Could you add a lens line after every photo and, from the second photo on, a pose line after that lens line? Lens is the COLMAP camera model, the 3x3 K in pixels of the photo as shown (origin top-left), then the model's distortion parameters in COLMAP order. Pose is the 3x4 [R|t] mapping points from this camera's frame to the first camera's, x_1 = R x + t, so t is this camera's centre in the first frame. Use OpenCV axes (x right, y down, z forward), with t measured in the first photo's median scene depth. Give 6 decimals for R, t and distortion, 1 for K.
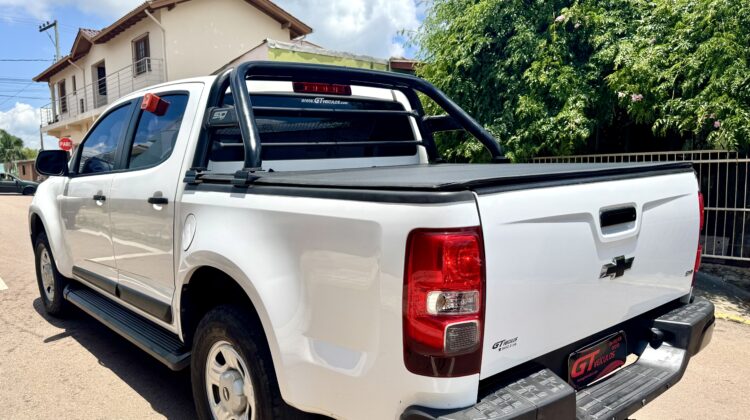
lens RADIAL K [[572.1, 0, 362.0], [0, 572.1, 230.2], [0, 0, 1]] dist [0.058012, -0.140314]
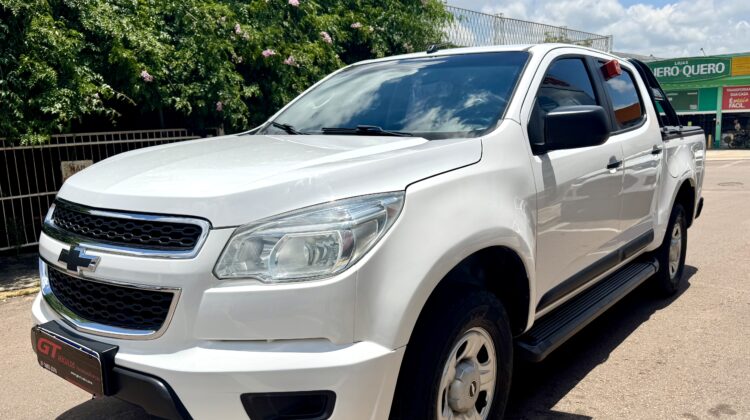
lens RADIAL K [[600.5, 0, 365.8], [0, 600.5, 227.7], [0, 0, 1]] dist [0.043665, -0.094726]
pose [[-0.174734, -0.153530, 0.972572, -1.201589], [0.150922, 0.971919, 0.180542, -0.175995], [-0.972980, 0.178329, -0.146656, 1.395767]]
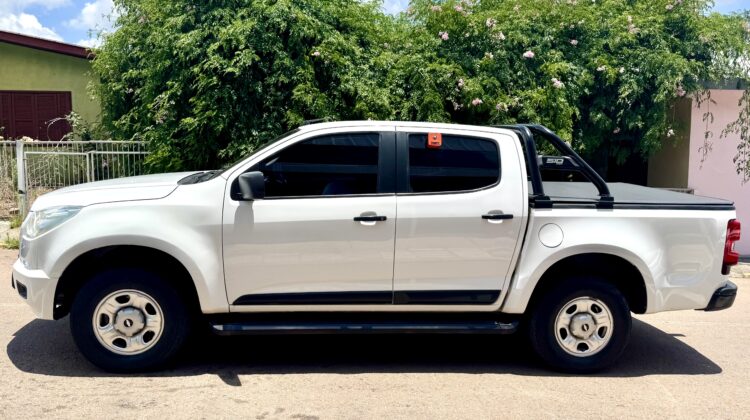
lens RADIAL K [[572.1, 0, 362.0], [0, 572.1, 230.2], [0, 0, 1]] dist [0.058012, -0.140314]
pose [[0.593638, -0.093151, 0.799323, -1.222229], [0.073888, 0.995391, 0.061126, -0.096263], [-0.801333, 0.022774, 0.597785, 0.319506]]
